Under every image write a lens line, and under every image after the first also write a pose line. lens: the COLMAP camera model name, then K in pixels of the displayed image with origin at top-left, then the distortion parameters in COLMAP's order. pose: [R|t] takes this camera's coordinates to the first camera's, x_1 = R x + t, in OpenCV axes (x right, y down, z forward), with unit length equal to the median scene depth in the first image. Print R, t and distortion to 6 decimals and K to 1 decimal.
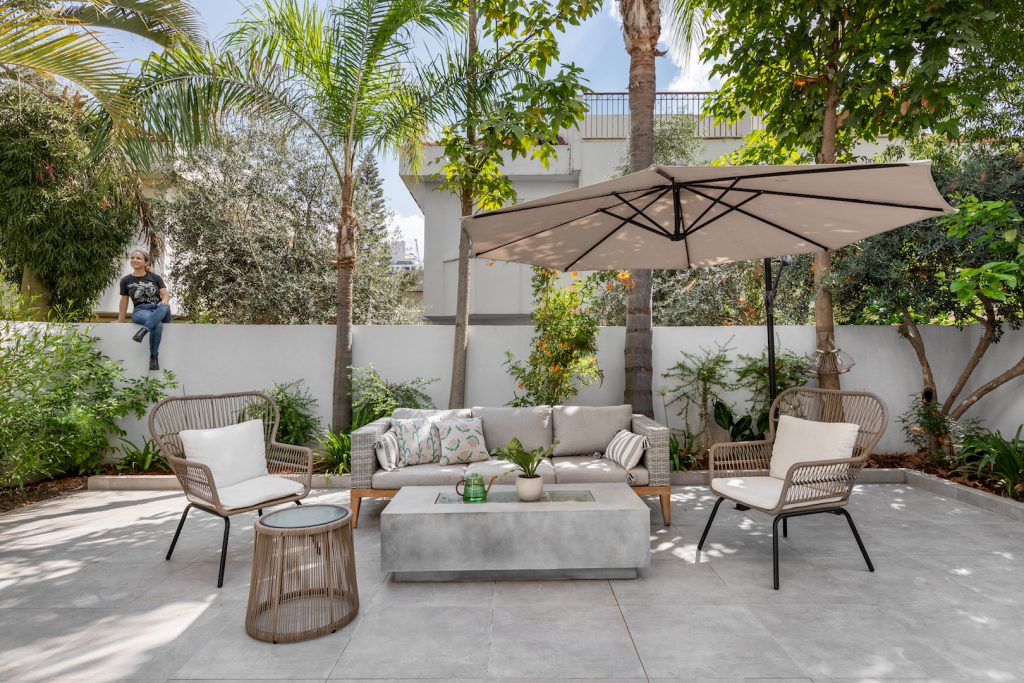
lens RADIAL K [[554.6, 0, 511.6], [0, 554.6, 336.4], [0, 0, 1]] dist [-0.035043, 0.000114]
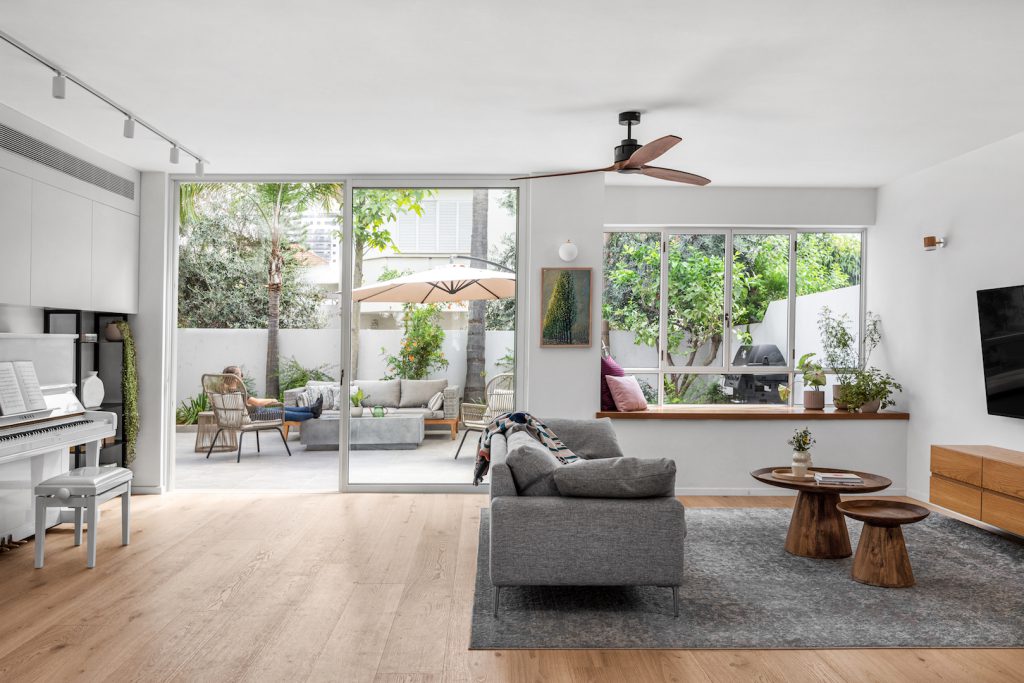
lens RADIAL K [[829.4, 0, 502.4], [0, 829.4, 338.9], [0, 0, 1]] dist [-0.007181, 0.001317]
pose [[0.999868, 0.002258, 0.016081, 0.291527], [-0.002602, 0.999768, 0.021373, -0.047233], [-0.016029, -0.021412, 0.999642, -1.322530]]
